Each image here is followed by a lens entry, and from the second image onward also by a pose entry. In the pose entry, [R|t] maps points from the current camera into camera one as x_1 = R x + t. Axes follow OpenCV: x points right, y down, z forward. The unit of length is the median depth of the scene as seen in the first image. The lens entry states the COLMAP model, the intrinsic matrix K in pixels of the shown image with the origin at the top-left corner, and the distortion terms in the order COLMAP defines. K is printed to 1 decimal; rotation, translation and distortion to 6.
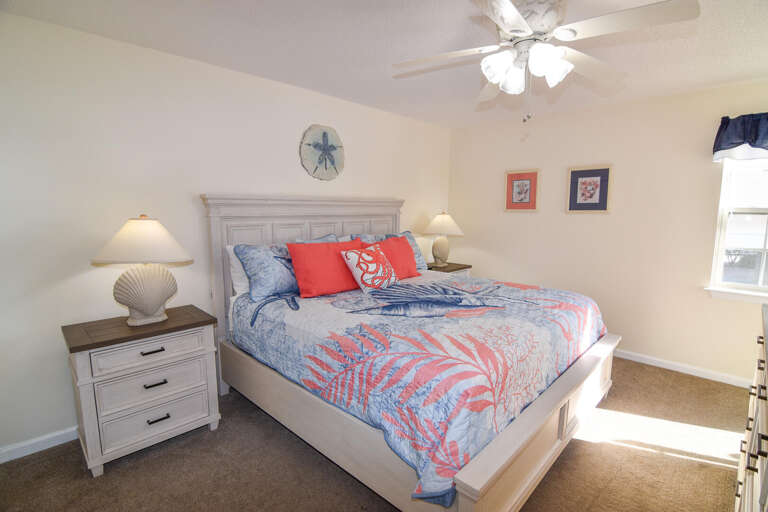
lens RADIAL K [[370.8, 0, 384.0], [0, 370.8, 256.0], [0, 0, 1]] dist [-0.000179, -0.000923]
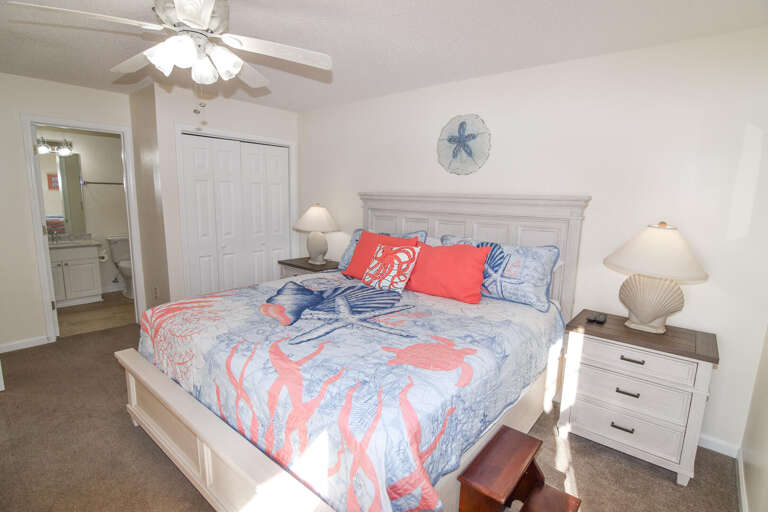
lens RADIAL K [[373.1, 0, 386.9], [0, 373.1, 254.8], [0, 0, 1]] dist [-0.037416, -0.000205]
pose [[0.078086, 0.143153, -0.986615, 0.792571], [-0.161215, 0.978425, 0.129205, -0.106068], [0.983825, 0.148968, 0.099480, 0.798312]]
